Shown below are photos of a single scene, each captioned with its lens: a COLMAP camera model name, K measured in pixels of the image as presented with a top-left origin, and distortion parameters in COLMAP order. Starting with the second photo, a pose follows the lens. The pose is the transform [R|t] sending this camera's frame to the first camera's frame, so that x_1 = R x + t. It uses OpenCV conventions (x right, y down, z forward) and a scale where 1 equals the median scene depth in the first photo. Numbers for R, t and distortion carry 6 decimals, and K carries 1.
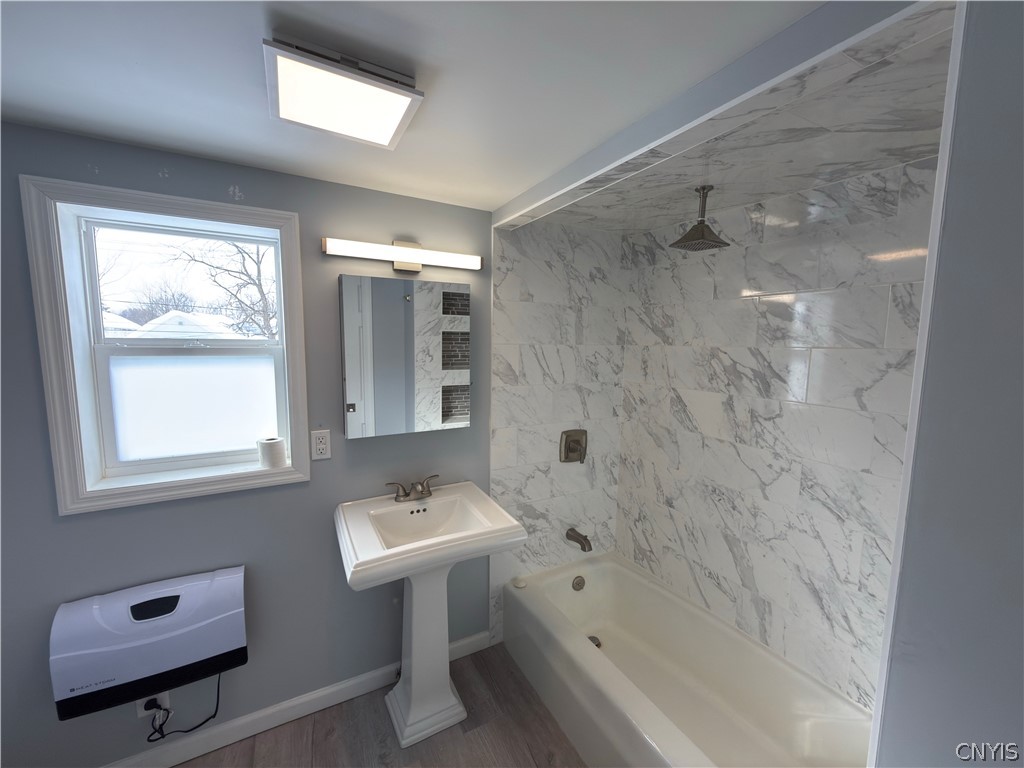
lens RADIAL K [[404.5, 0, 511.6], [0, 404.5, 385.5], [0, 0, 1]] dist [-0.001043, 0.001955]
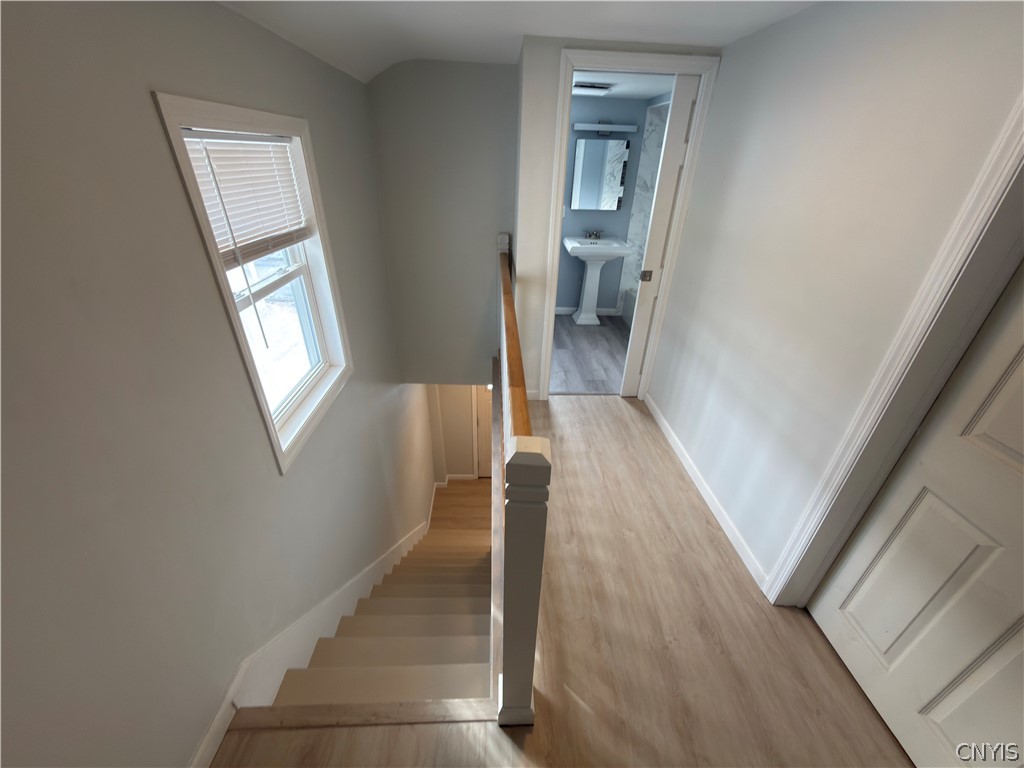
lens RADIAL K [[404.5, 0, 514.2], [0, 404.5, 382.0], [0, 0, 1]] dist [-0.001043, 0.001955]
pose [[0.895932, 0.228802, -0.380731, 0.434040], [-0.068245, 0.917858, 0.390999, 0.133484], [0.438918, -0.324326, 0.837952, -1.452340]]
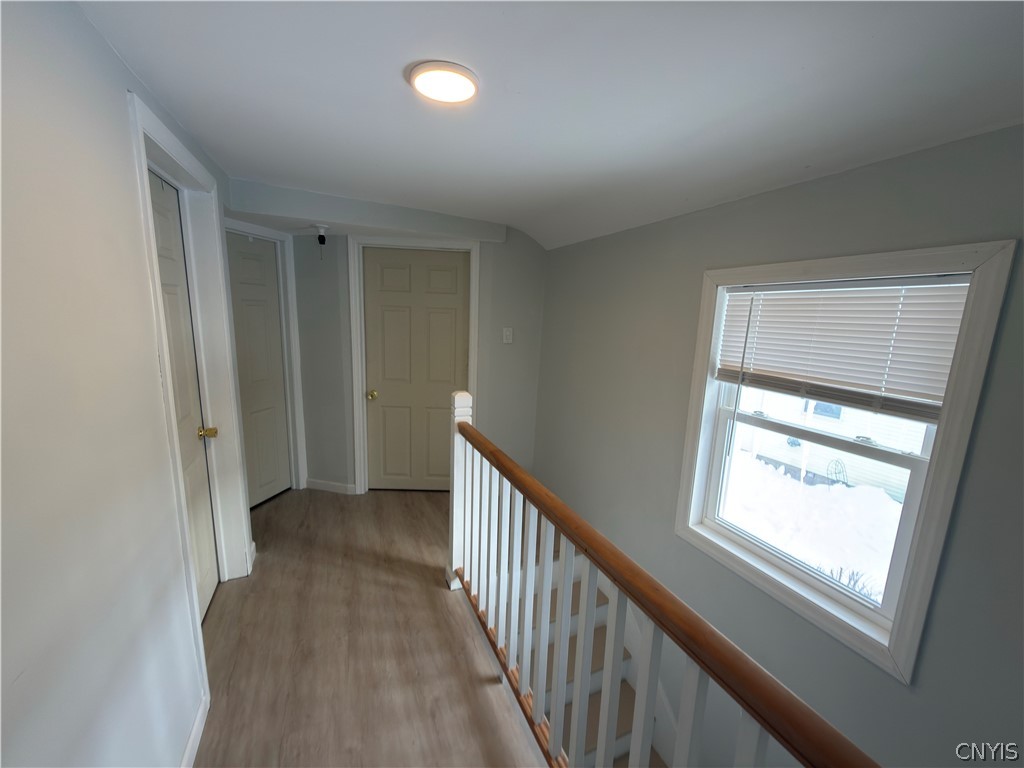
lens RADIAL K [[404.5, 0, 514.2], [0, 404.5, 386.7], [0, 0, 1]] dist [-0.001043, 0.001955]
pose [[-0.996247, -0.058091, 0.064167, -0.627102], [-0.037586, 0.958132, 0.283850, -0.180124], [-0.077970, 0.280372, -0.956719, 2.767272]]
